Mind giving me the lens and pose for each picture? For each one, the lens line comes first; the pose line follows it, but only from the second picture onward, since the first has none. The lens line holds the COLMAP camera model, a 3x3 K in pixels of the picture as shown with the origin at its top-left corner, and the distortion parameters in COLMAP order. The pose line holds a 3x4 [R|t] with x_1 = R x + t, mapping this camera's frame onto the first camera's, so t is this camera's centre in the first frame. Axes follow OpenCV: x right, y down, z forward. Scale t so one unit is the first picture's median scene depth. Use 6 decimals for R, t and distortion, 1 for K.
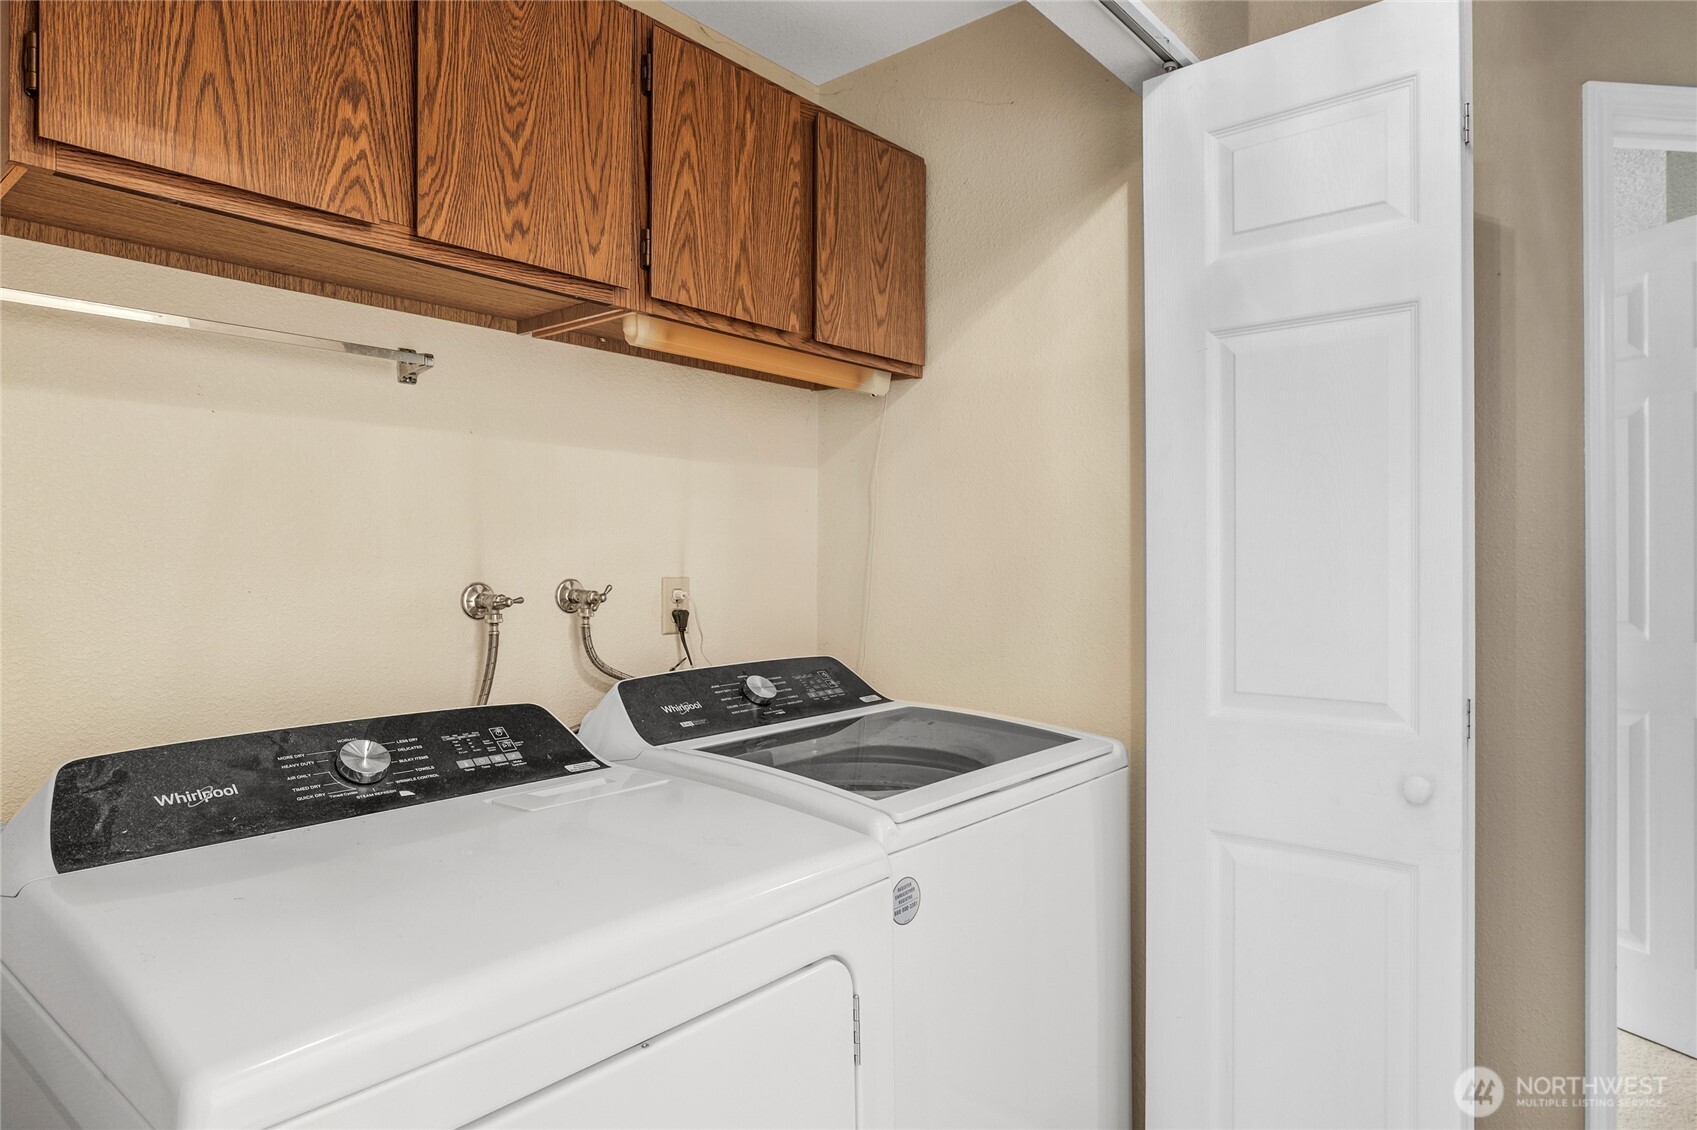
lens RADIAL K [[972.5, 0, 848.3], [0, 972.5, 563.9], [0, 0, 1]] dist [-0.018192, 0.009775]
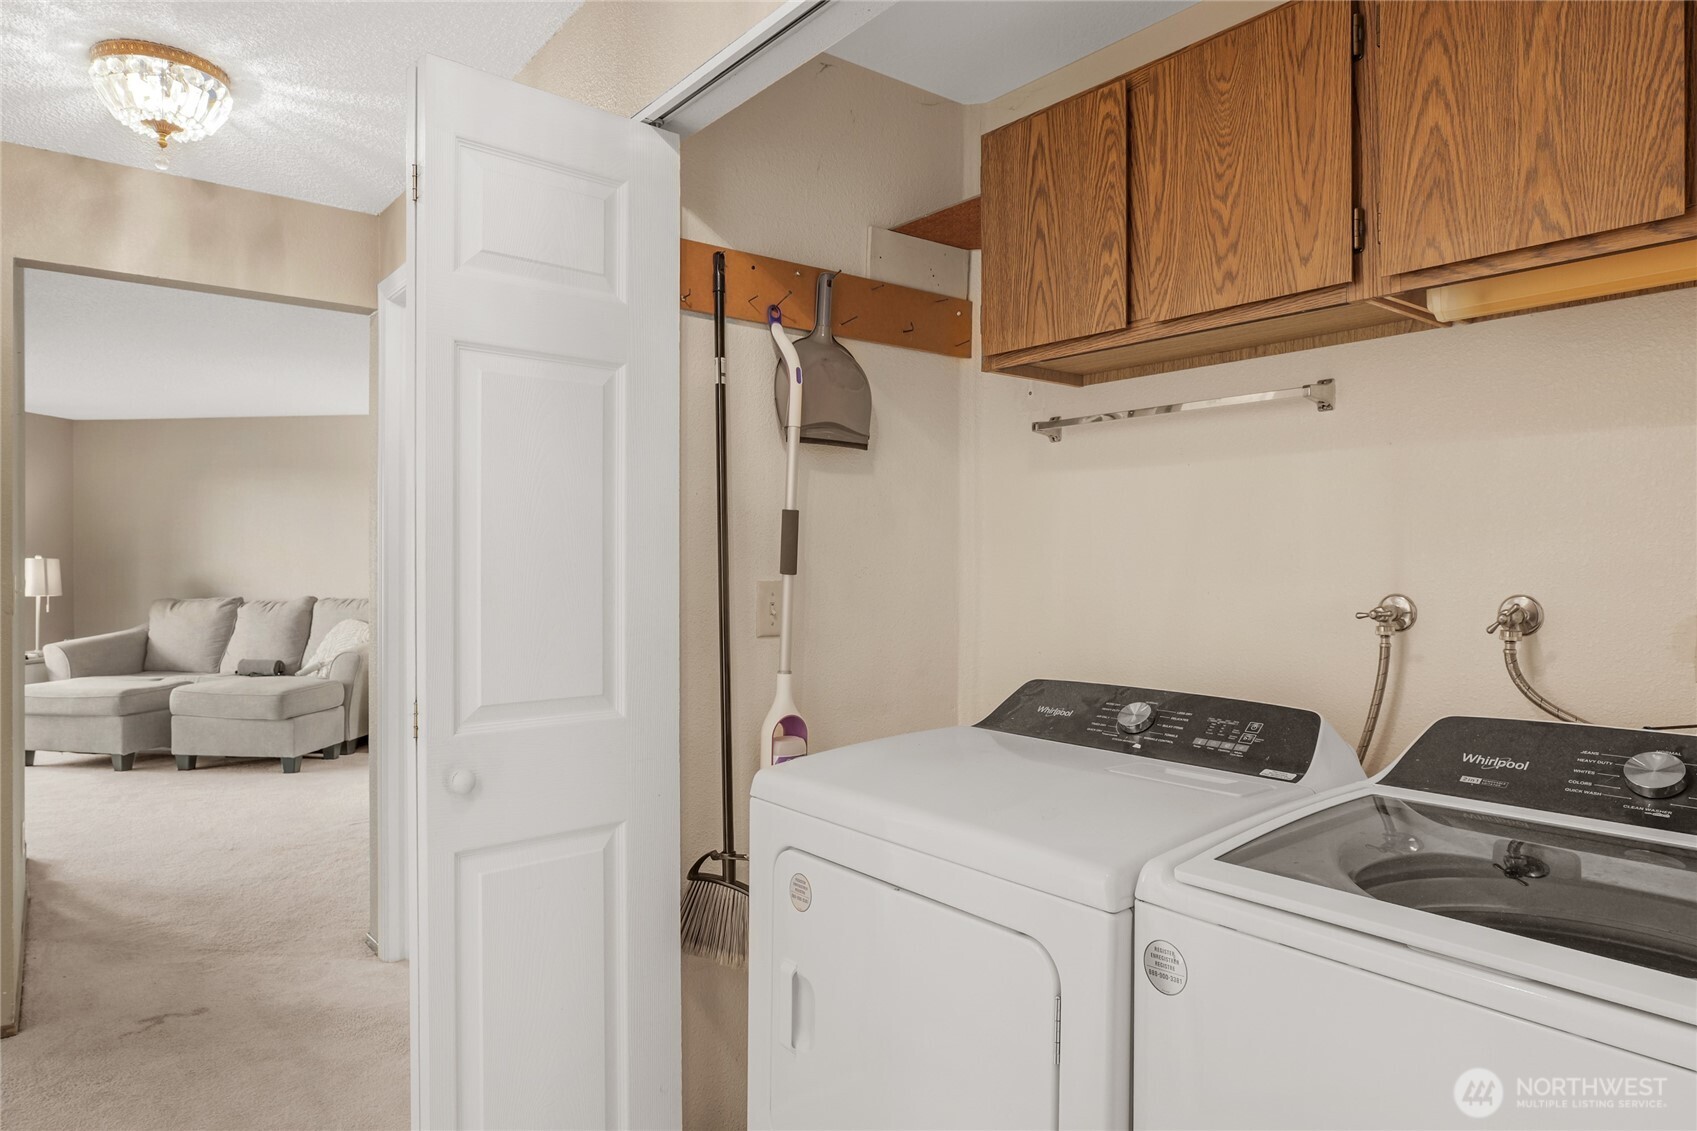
lens RADIAL K [[972.5, 0, 842.6], [0, 972.5, 568.8], [0, 0, 1]] dist [-0.018192, 0.009775]
pose [[-0.166205, 0.009859, -0.986042, 0.803687], [-0.003732, 0.999937, 0.010627, -0.017601], [0.986084, 0.005446, -0.166158, 0.708413]]
